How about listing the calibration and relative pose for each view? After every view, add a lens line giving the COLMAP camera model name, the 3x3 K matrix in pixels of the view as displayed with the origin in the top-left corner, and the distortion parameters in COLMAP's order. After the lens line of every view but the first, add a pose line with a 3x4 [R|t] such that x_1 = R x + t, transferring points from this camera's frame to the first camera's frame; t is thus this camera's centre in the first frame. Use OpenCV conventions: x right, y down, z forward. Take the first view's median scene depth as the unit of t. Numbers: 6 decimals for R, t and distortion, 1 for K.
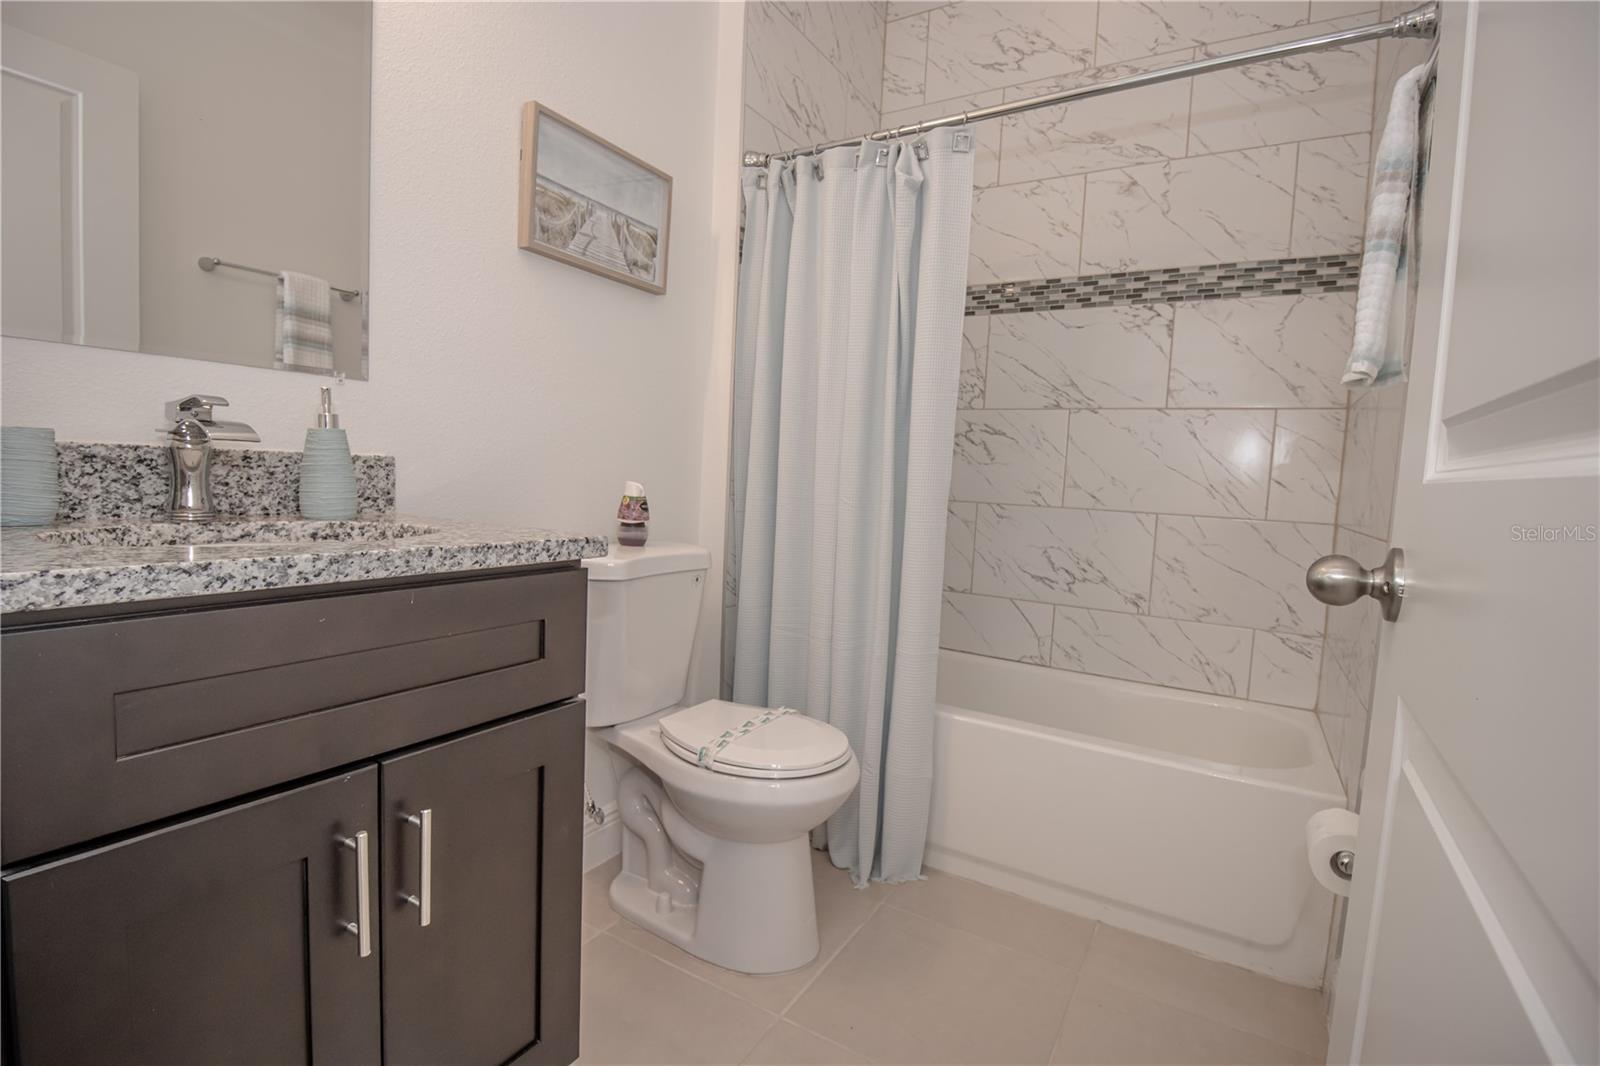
lens RADIAL K [[748.2, 0, 796.1], [0, 748.2, 532.8], [0, 0, 1]] dist [-0.000648, -0.013235]
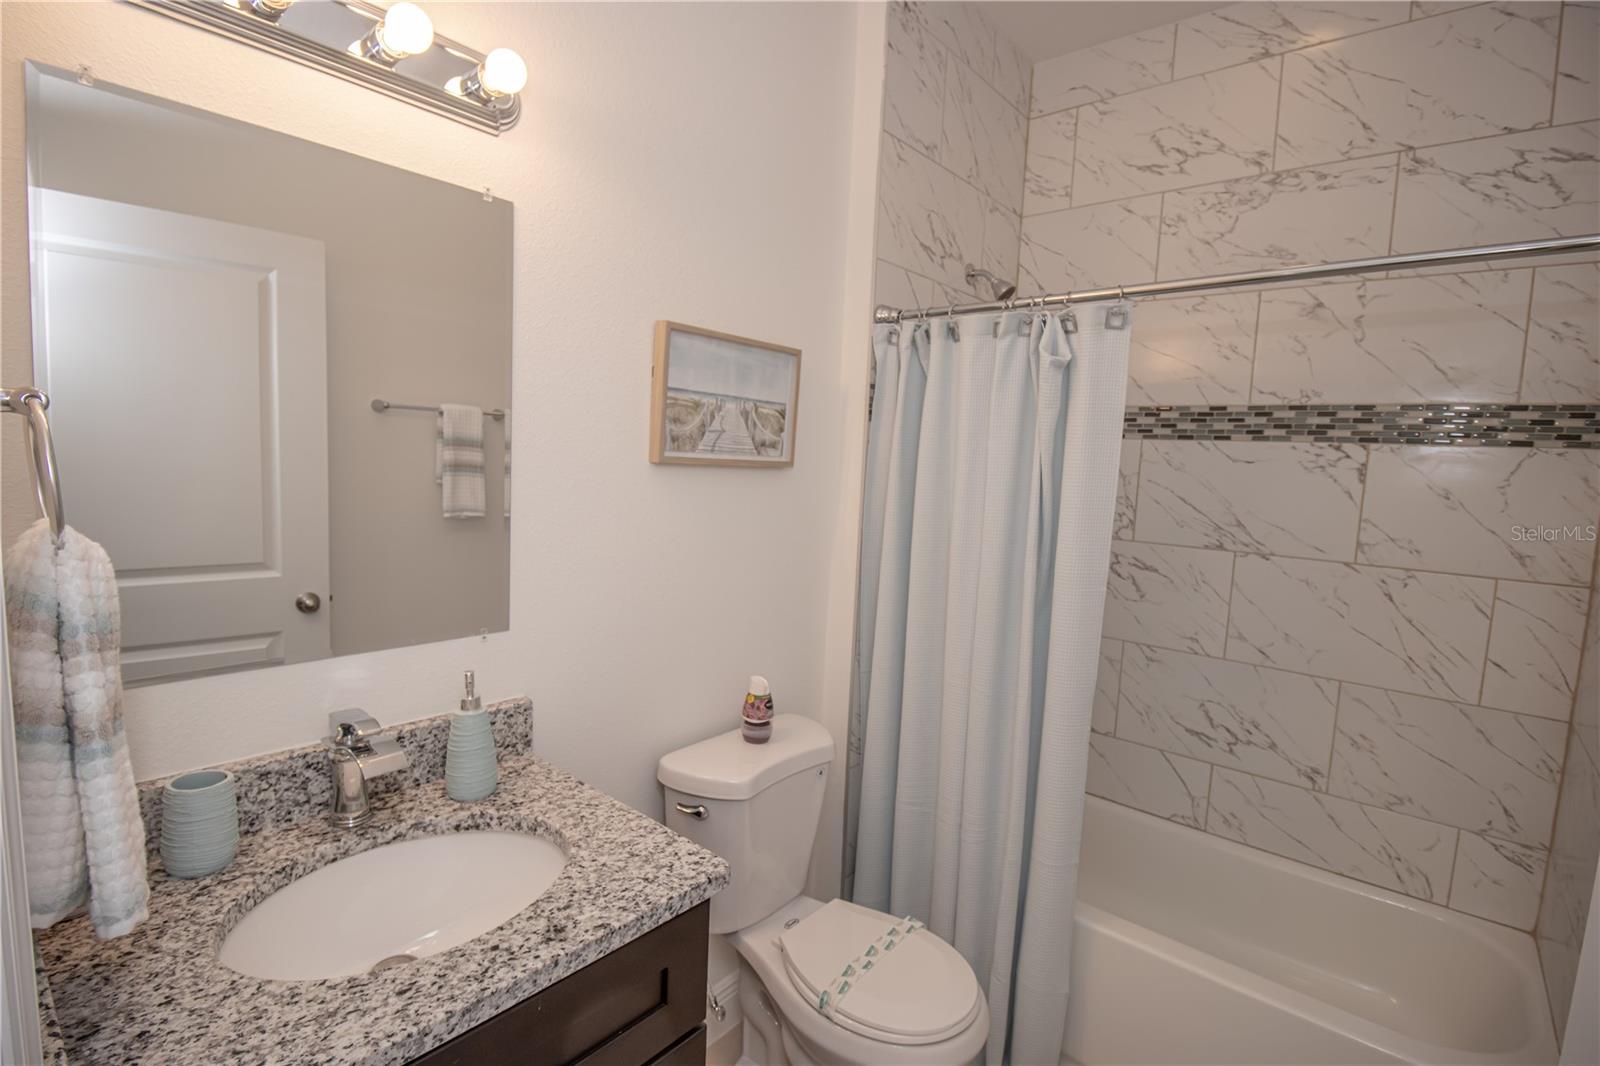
lens RADIAL K [[748.2, 0, 788.8], [0, 748.2, 548.3], [0, 0, 1]] dist [-0.000648, -0.013235]
pose [[0.984467, 0.014860, -0.174940, -0.005980], [-0.013096, 0.999851, 0.011235, -0.207601], [0.175081, -0.008770, 0.984515, 0.028044]]
